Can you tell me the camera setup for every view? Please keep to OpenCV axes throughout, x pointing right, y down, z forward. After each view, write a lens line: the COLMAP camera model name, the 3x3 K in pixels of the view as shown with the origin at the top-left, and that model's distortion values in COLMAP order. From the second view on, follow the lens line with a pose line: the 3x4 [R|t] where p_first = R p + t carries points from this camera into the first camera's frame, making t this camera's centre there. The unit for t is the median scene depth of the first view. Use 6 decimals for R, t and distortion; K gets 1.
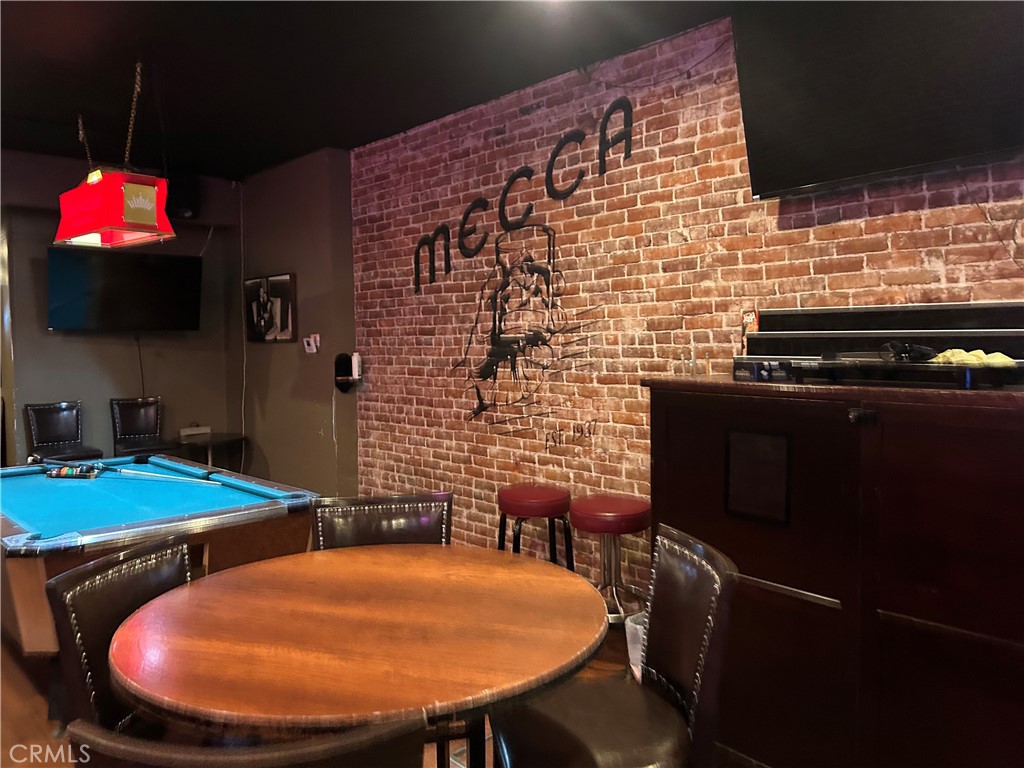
lens RADIAL K [[775.8, 0, 512.0], [0, 775.8, 384.0], [0, 0, 1]] dist [0.058426, -0.062148]
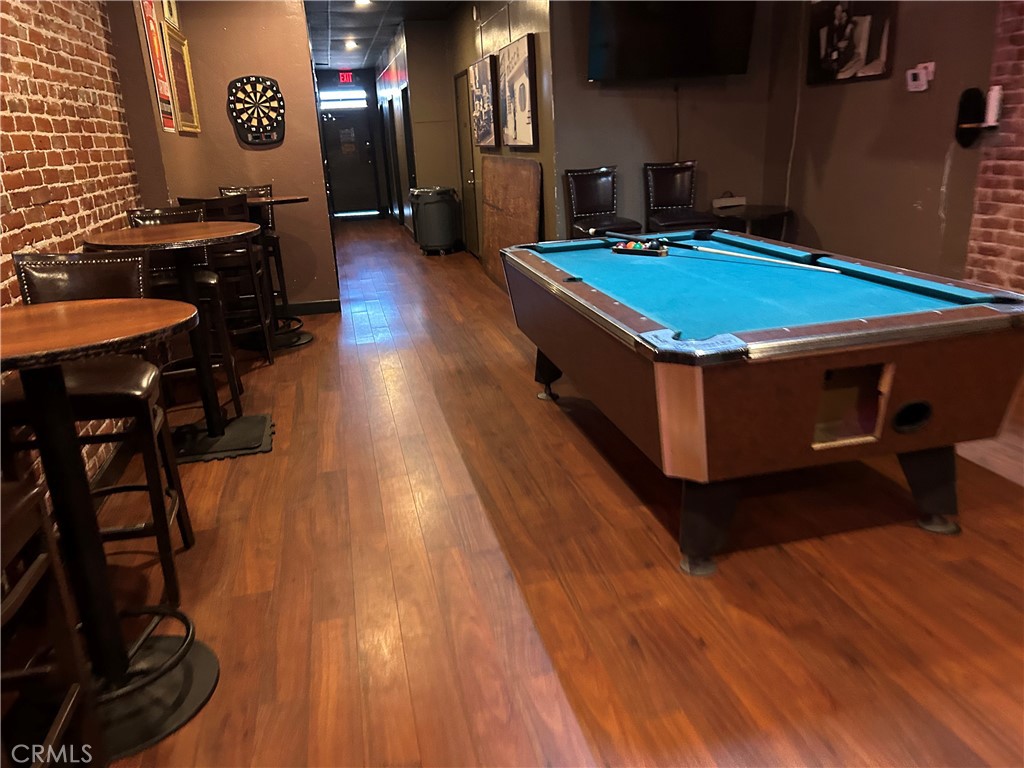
lens RADIAL K [[775.8, 0, 512.0], [0, 775.8, 384.0], [0, 0, 1]] dist [0.058426, -0.062148]
pose [[0.861754, 0.127096, -0.491148, -0.190110], [0.013495, 0.962026, 0.272624, 0.017372], [0.507146, -0.241563, 0.827315, 0.147474]]
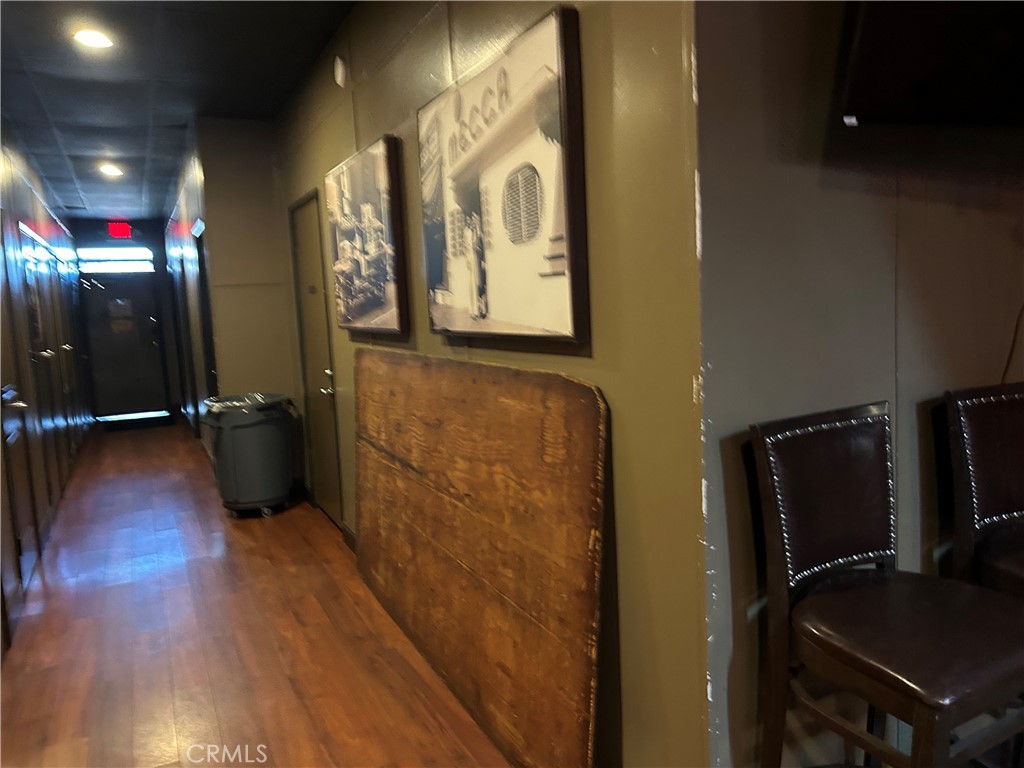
lens RADIAL K [[761.3, 0, 512.0], [0, 761.3, 384.0], [0, 0, 1]] dist [0.047340, -0.003545]
pose [[0.955375, 0.002075, -0.295388, -0.620192], [0.019608, 0.997325, 0.070422, -0.007040], [0.294744, -0.073072, 0.952778, 0.738954]]
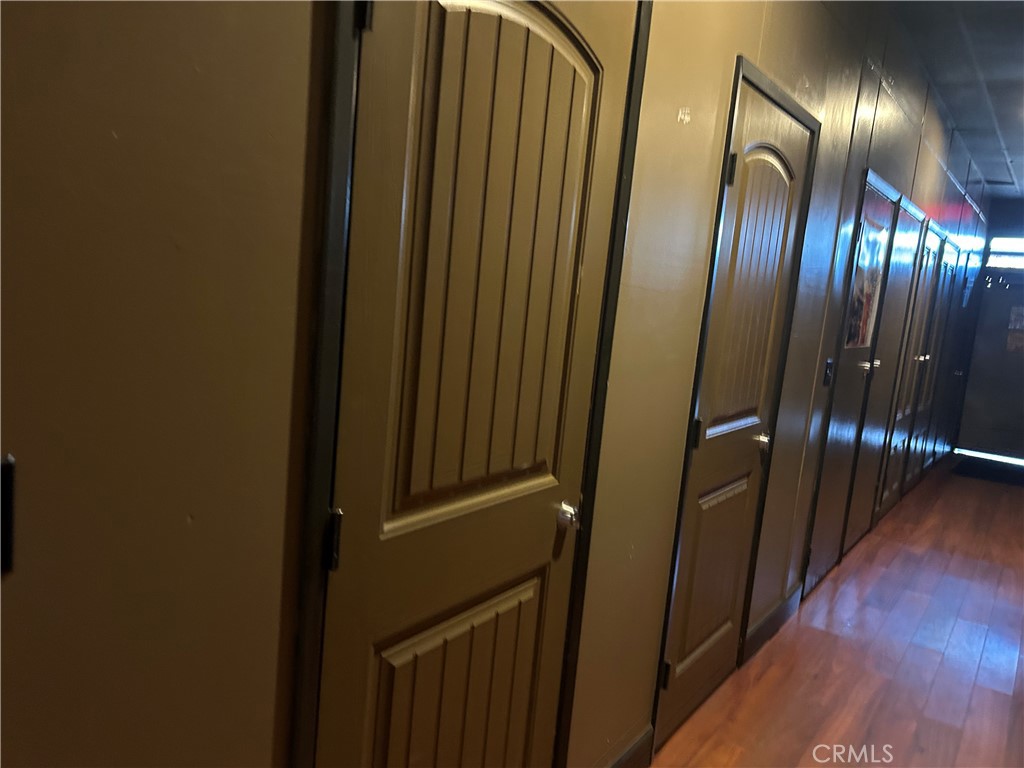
lens RADIAL K [[761.3, 0, 512.0], [0, 761.3, 384.0], [0, 0, 1]] dist [0.047340, -0.003545]
pose [[0.189416, 0.154839, -0.969611, -0.862251], [-0.136546, 0.982047, 0.130150, -0.016895], [0.972356, 0.107744, 0.207158, 1.055648]]
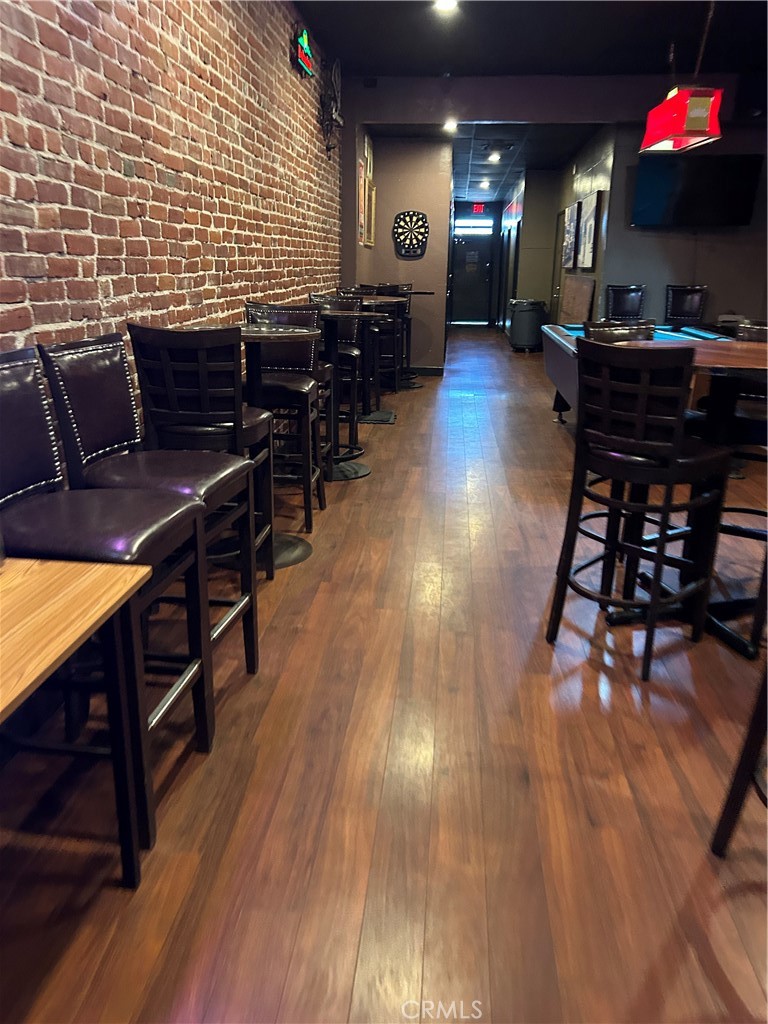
lens RADIAL K [[775.8, 0, 392.1], [0, 775.8, 515.6], [0, 0, 1]] dist [0.058426, -0.062148]
pose [[0.672122, 0.248360, -0.697545, 0.167043], [-0.058492, 0.956933, 0.284354, 0.044340], [0.738126, -0.150320, 0.657703, -0.215980]]
